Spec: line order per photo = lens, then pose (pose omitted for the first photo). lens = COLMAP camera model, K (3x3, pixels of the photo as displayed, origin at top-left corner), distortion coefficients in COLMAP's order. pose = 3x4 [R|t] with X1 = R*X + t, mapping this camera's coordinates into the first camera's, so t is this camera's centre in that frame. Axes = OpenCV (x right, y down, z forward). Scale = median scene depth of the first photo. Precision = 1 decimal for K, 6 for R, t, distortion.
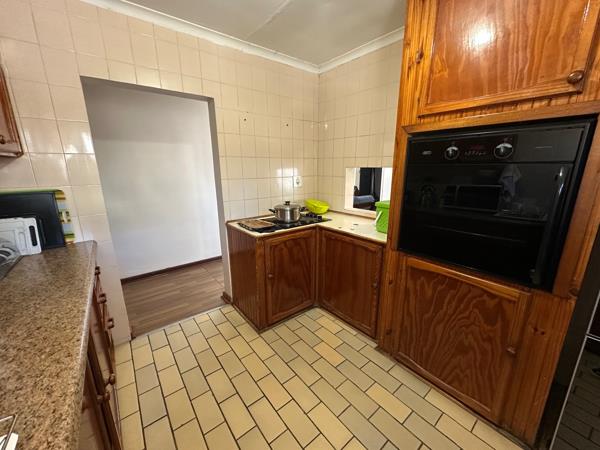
lens RADIAL K [[238.1, 0, 299.6], [0, 238.1, 223.4], [0, 0, 1]] dist [0.000000, -0.000332]
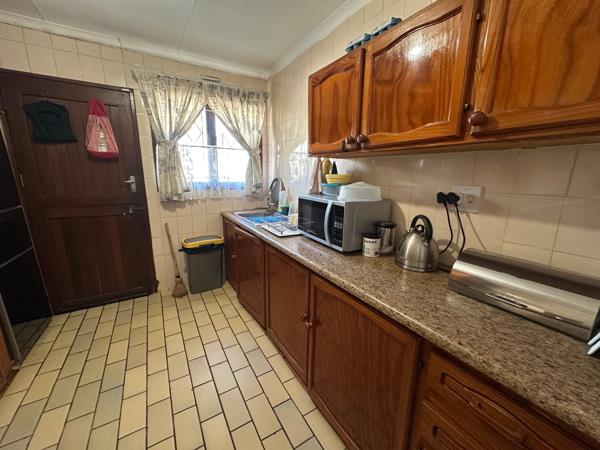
lens RADIAL K [[238.1, 0, 299.6], [0, 238.1, 223.4], [0, 0, 1]] dist [0.000000, -0.000332]
pose [[-0.992723, -0.035690, 0.115014, -0.575670], [0.016735, 0.904921, 0.425251, -0.267852], [-0.119255, 0.424081, -0.897738, 1.281549]]
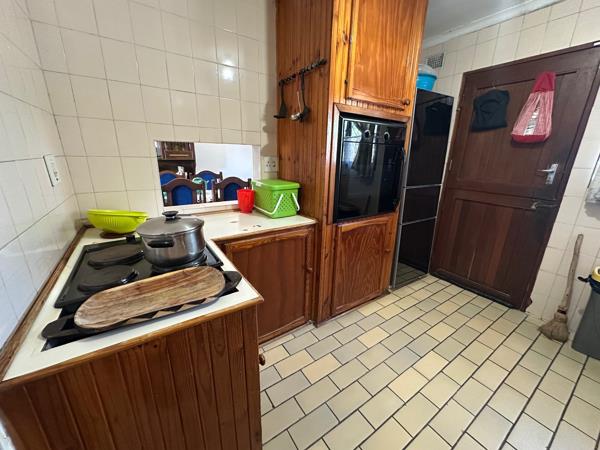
lens RADIAL K [[238.1, 0, 299.6], [0, 238.1, 223.4], [0, 0, 1]] dist [0.000000, -0.000332]
pose [[0.089626, -0.273086, 0.957806, -0.659202], [0.210704, 0.945108, 0.249749, -0.195030], [-0.973433, 0.179429, 0.142246, 1.034492]]
